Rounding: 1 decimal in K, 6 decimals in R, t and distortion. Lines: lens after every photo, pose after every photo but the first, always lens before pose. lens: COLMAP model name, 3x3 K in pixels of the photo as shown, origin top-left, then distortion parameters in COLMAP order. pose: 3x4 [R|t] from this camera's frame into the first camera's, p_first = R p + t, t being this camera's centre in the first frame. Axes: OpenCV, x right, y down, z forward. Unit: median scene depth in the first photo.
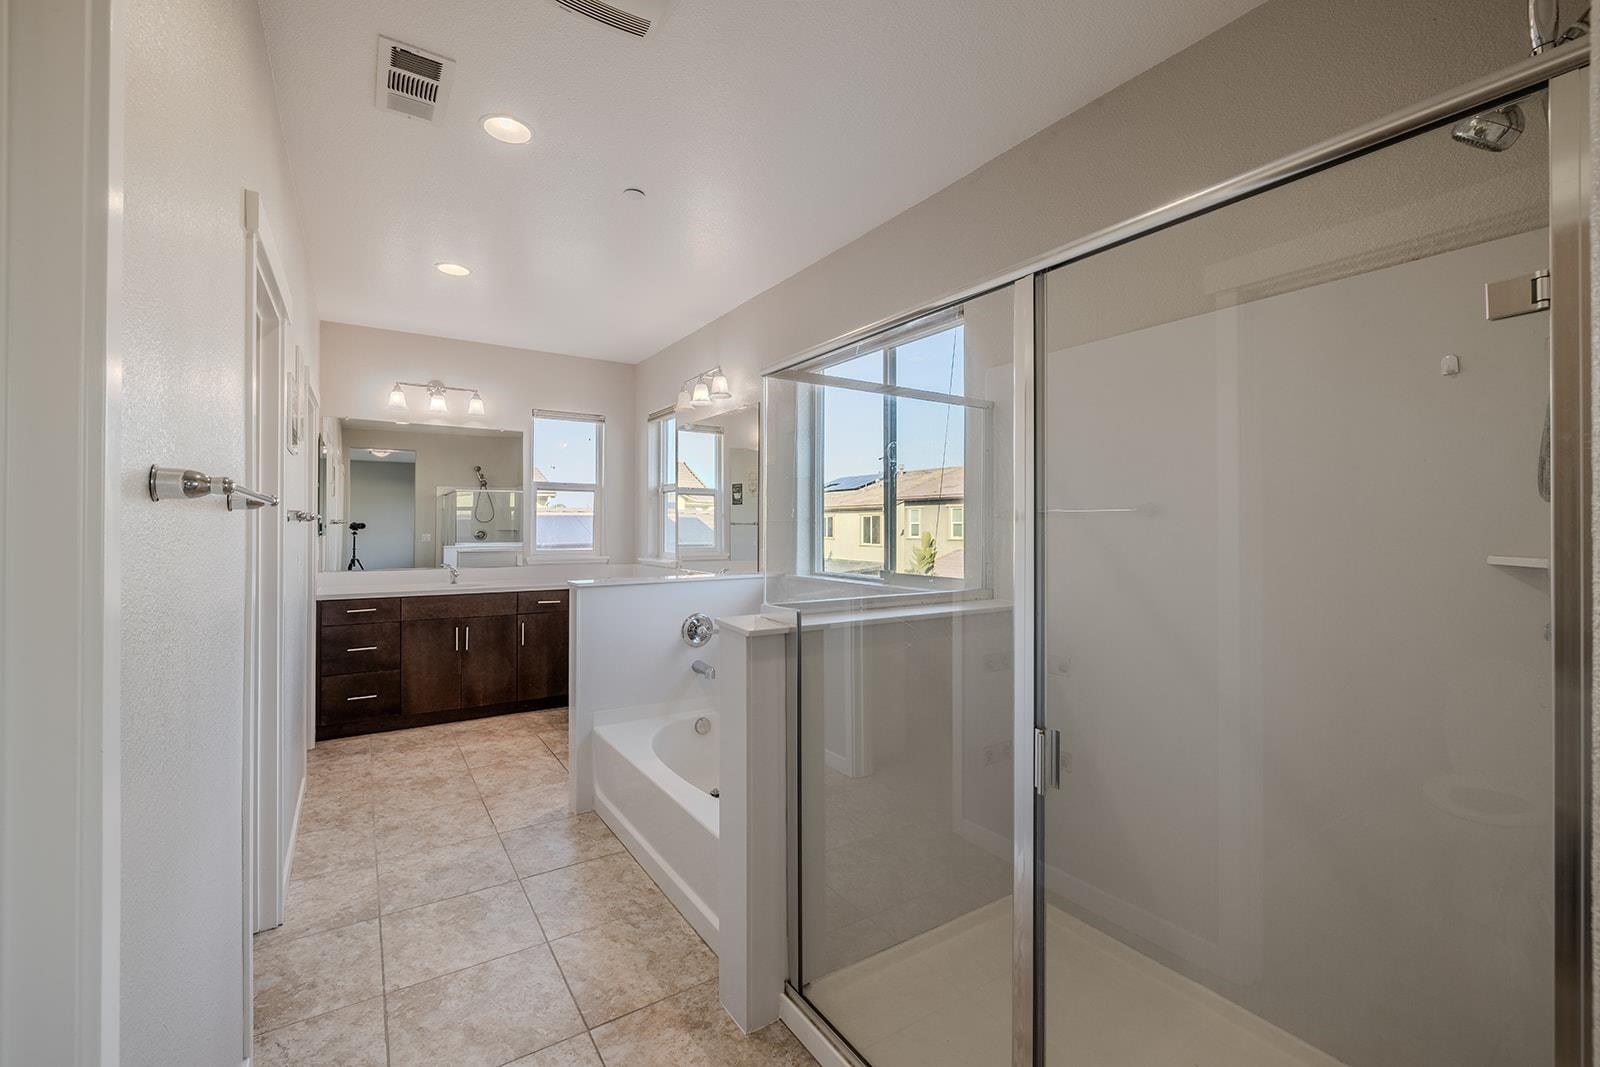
lens RADIAL K [[667.6, 0, 807.2], [0, 667.6, 529.3], [0, 0, 1]] dist [-0.000100, 0.000313]
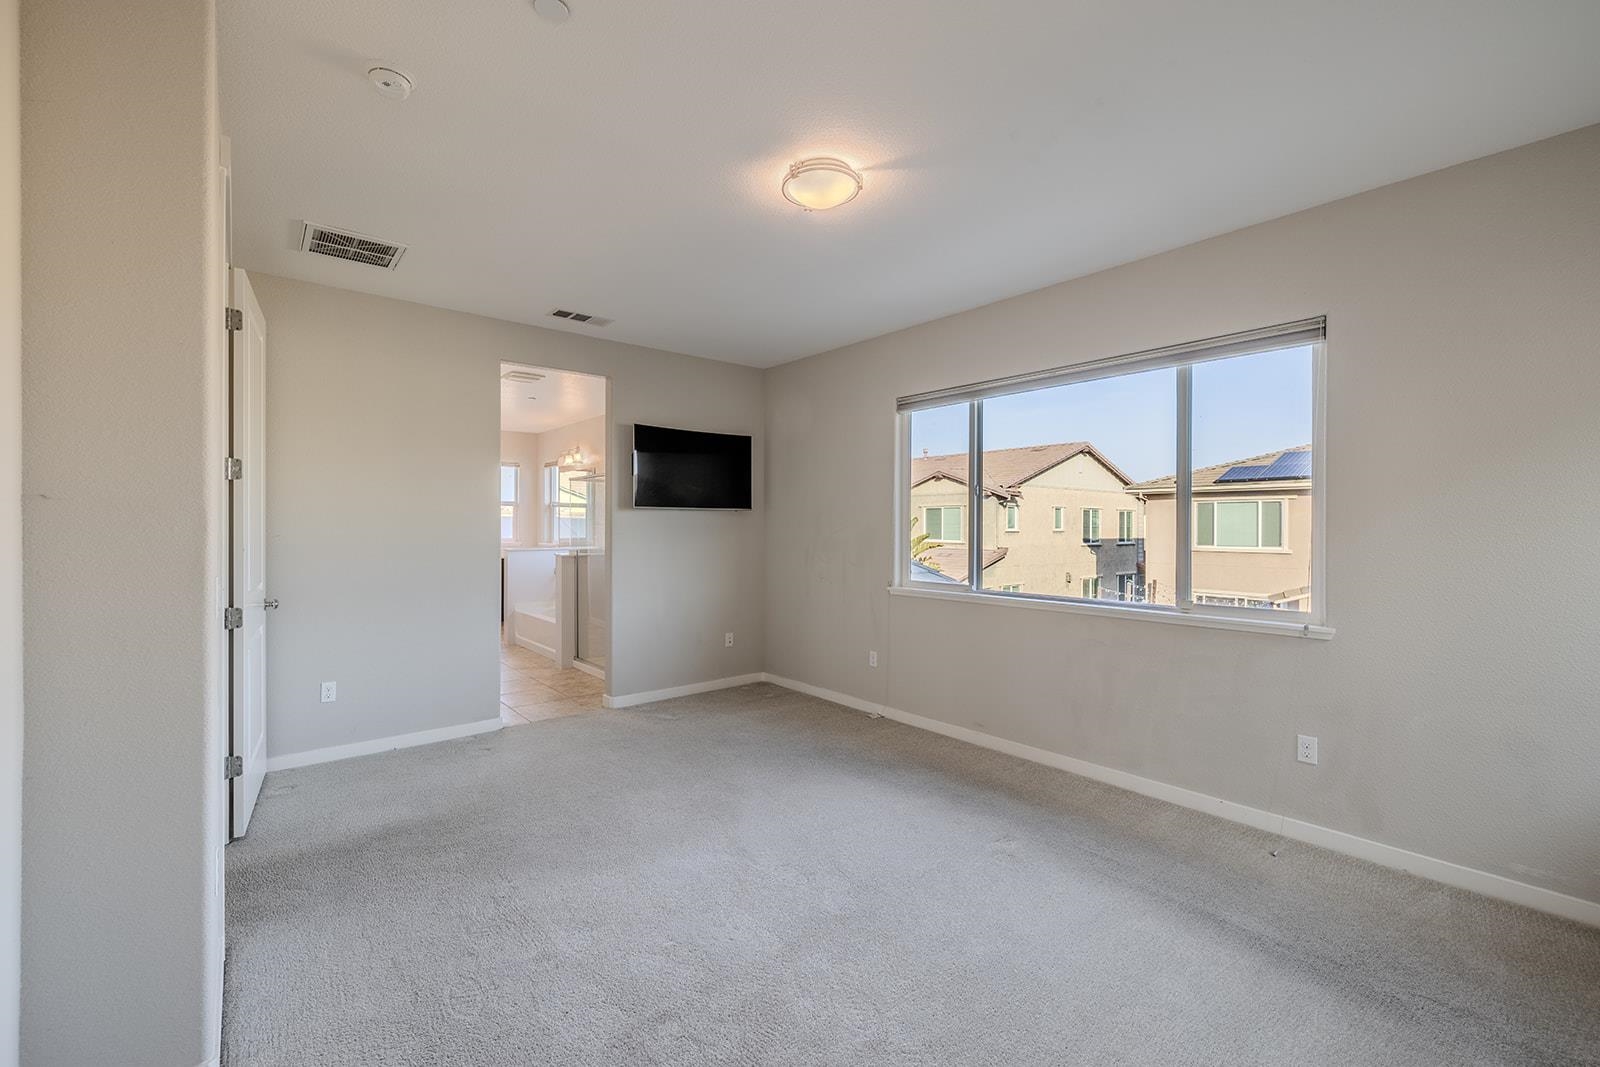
lens RADIAL K [[667.6, 0, 798.1], [0, 667.6, 531.5], [0, 0, 1]] dist [-0.000100, 0.000313]
pose [[0.994892, 0.000988, 0.100945, 0.154377], [-0.001323, 0.999994, 0.003246, 0.003330], [-0.100941, -0.003363, 0.994887, -0.510335]]
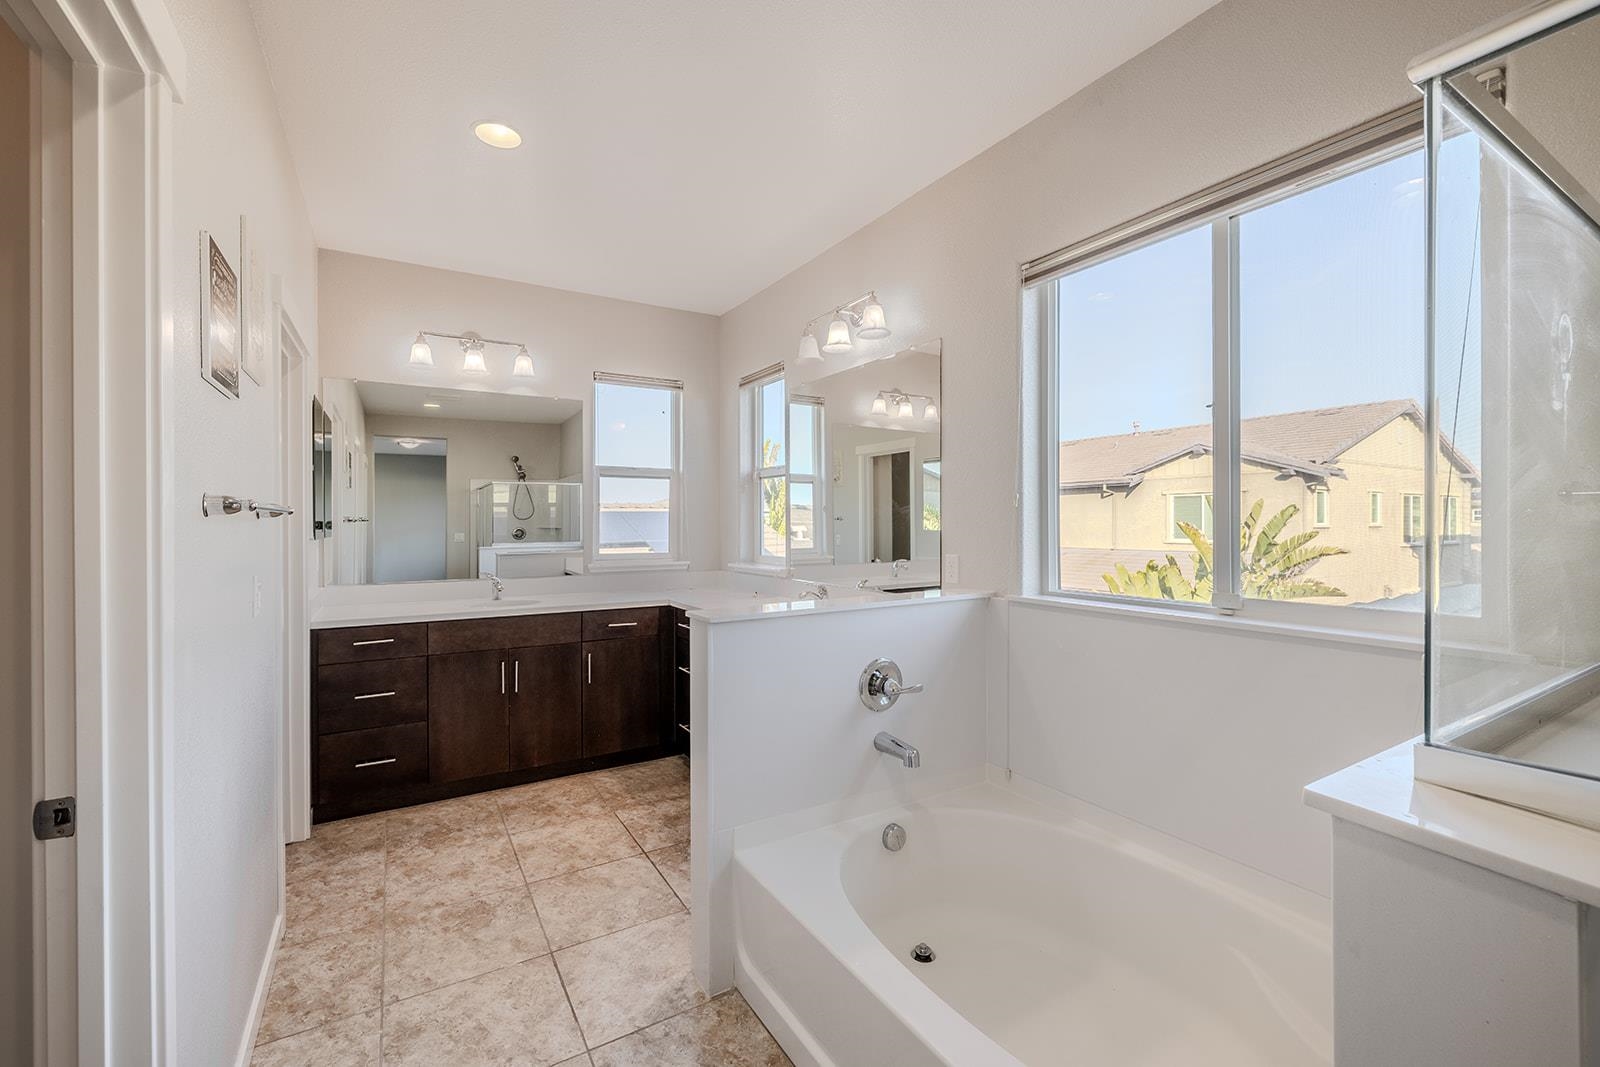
lens RADIAL K [[667.6, 0, 796.0], [0, 667.6, 531.8], [0, 0, 1]] dist [-0.000100, 0.000313]
pose [[0.998641, -0.004578, -0.051918, -0.078686], [0.005098, 0.999938, 0.009888, -0.001405], [0.051870, -0.010139, 0.998602, 0.138977]]
